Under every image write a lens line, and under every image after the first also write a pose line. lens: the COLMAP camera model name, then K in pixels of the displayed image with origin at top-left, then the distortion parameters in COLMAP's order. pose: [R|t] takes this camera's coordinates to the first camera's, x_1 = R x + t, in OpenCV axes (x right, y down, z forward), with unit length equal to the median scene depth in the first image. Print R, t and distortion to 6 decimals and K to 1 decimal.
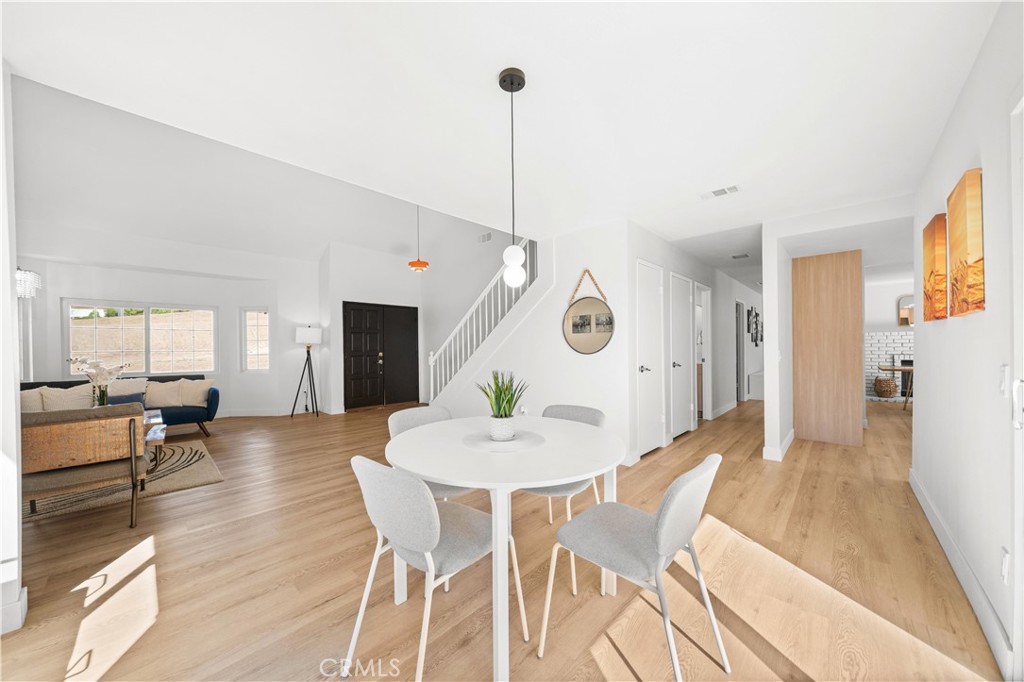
lens RADIAL K [[351.1, 0, 503.9], [0, 351.1, 348.8], [0, 0, 1]] dist [-0.005477, -0.000374]
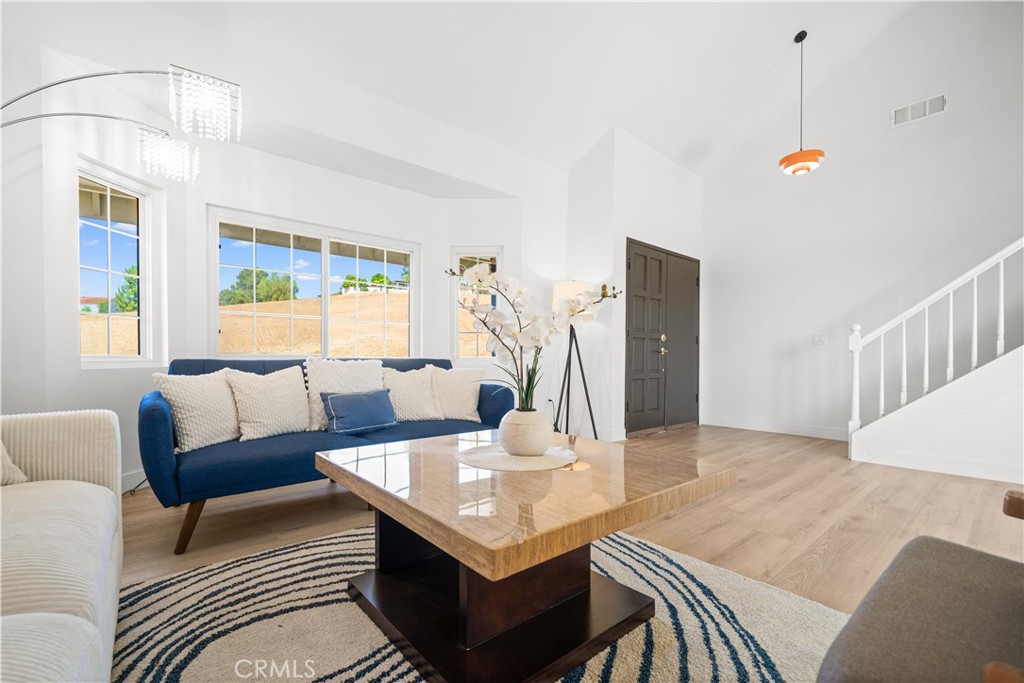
lens RADIAL K [[442.4, 0, 517.0], [0, 442.4, 361.1], [0, 0, 1]] dist [-0.002109, 0.000411]
pose [[0.996052, 0.016918, -0.087144, -0.602173], [-0.016350, 0.999840, 0.007223, 0.059527], [0.087252, -0.005770, 0.996170, 0.306300]]
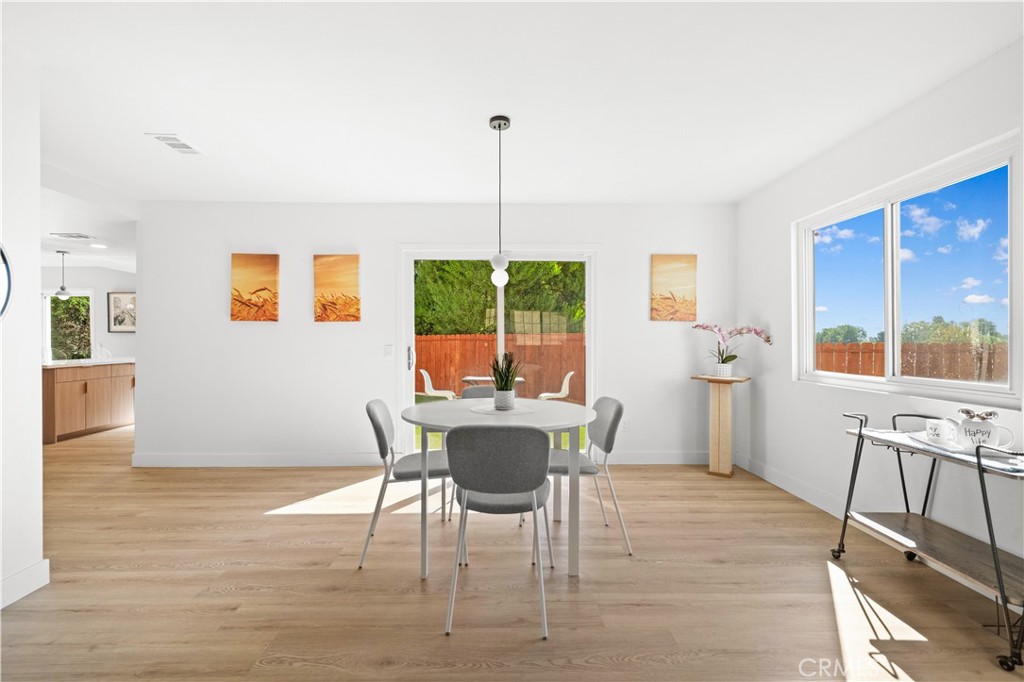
lens RADIAL K [[442.4, 0, 506.1], [0, 442.4, 343.8], [0, 0, 1]] dist [-0.002109, 0.000411]
pose [[-0.700448, 0.006021, 0.713678, -0.287625], [0.013049, 0.999905, 0.004372, 0.006282], [-0.713585, 0.012376, -0.700460, 0.538538]]
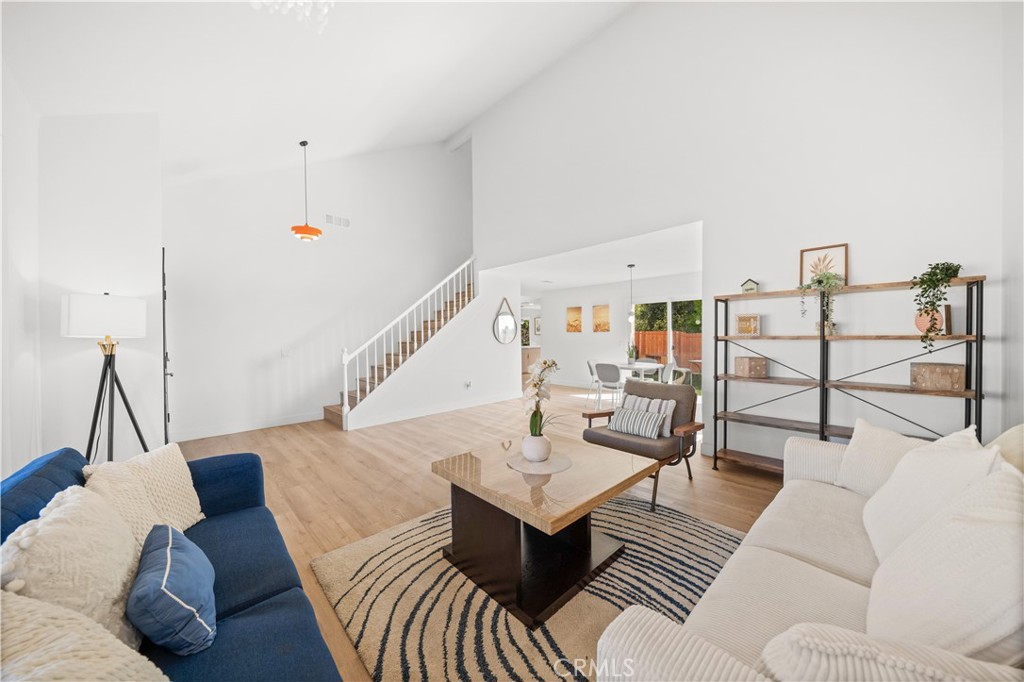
lens RADIAL K [[351.1, 0, 500.7], [0, 351.1, 339.0], [0, 0, 1]] dist [-0.005477, -0.000374]
pose [[0.062052, 0.001127, 0.998072, -0.954622], [0.018200, 0.999832, -0.002261, -0.004925], [-0.997907, 0.018305, 0.062021, 0.548035]]
